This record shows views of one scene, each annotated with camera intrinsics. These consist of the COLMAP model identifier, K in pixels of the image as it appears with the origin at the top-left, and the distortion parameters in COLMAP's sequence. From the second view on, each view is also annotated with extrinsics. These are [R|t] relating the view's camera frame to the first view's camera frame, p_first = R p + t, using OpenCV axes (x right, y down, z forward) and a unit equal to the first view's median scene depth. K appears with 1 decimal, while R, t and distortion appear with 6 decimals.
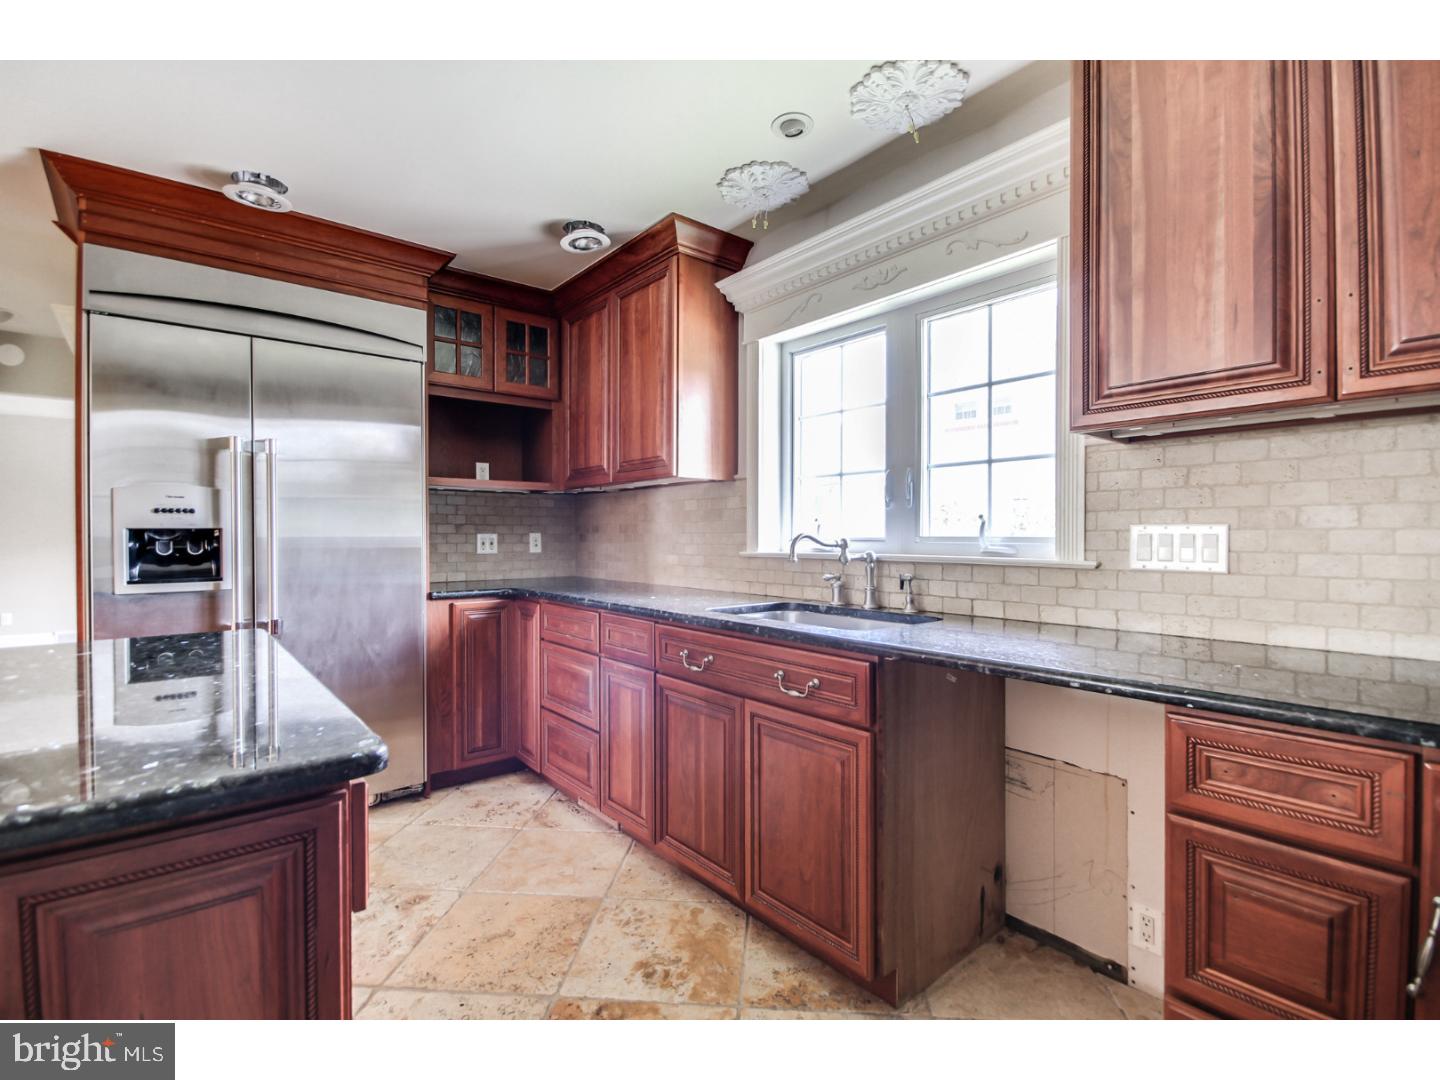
lens RADIAL K [[674.9, 0, 724.4], [0, 674.9, 533.5], [0, 0, 1]] dist [0.015136, -0.014052]
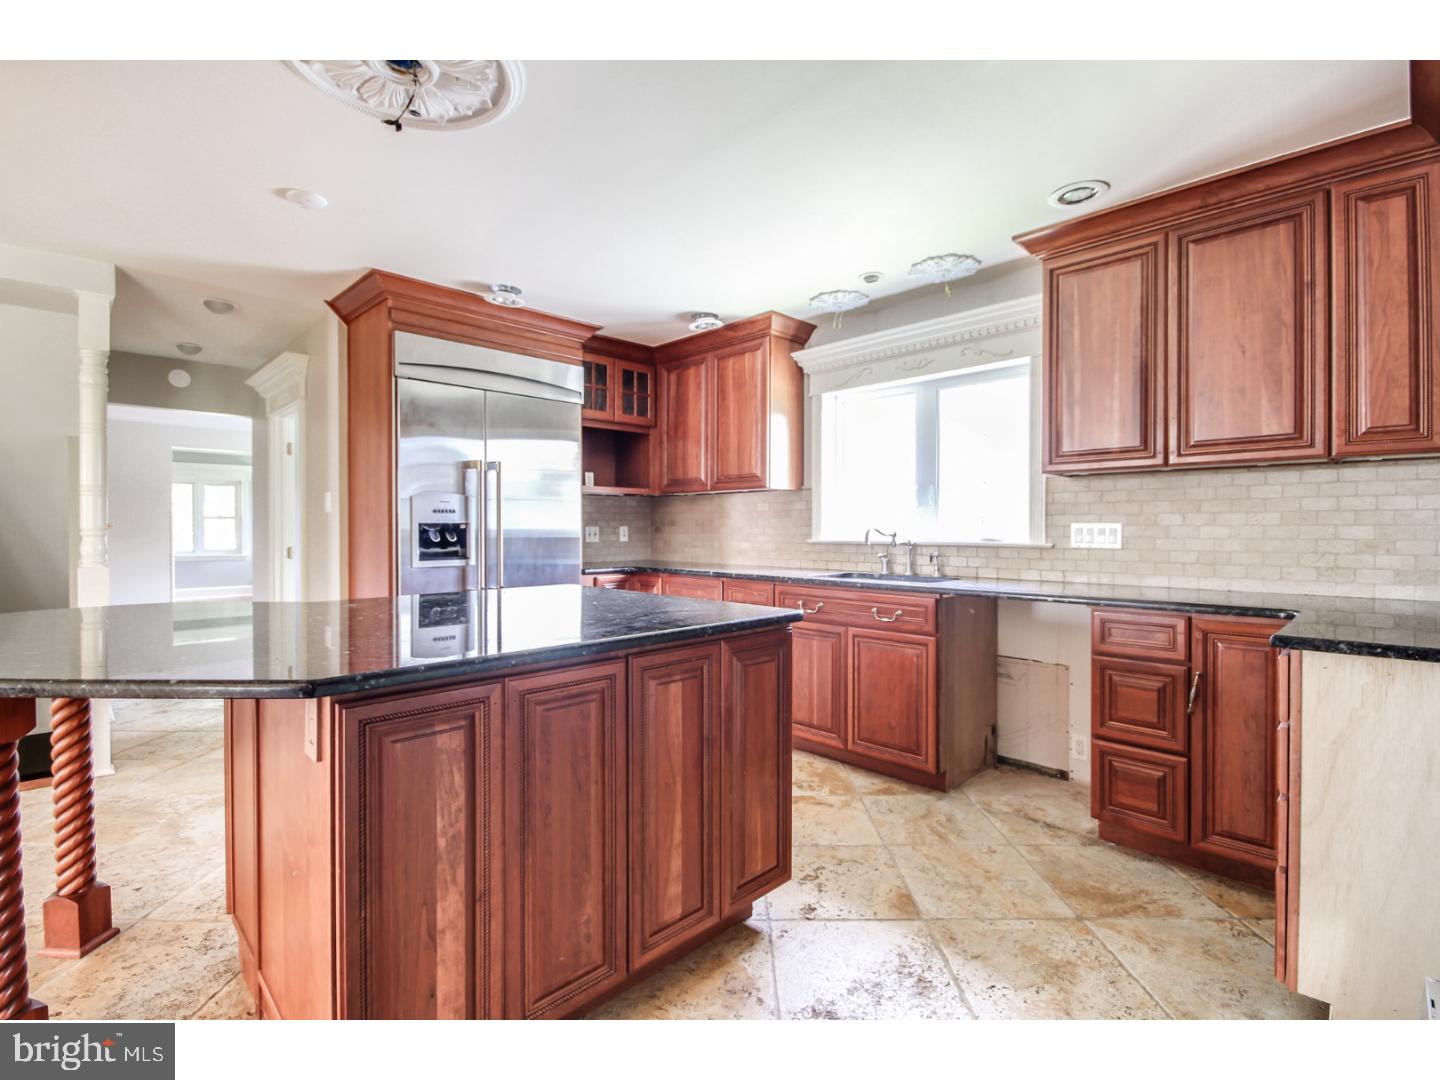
lens RADIAL K [[673.8, 0, 716.8], [0, 673.8, 526.2], [0, 0, 1]] dist [0.000568, 0.000083]
pose [[0.996684, 0.001376, 0.081355, -0.360437], [-0.001413, 0.999999, 0.000389, -0.002578], [-0.081354, -0.000503, 0.996685, -0.526482]]
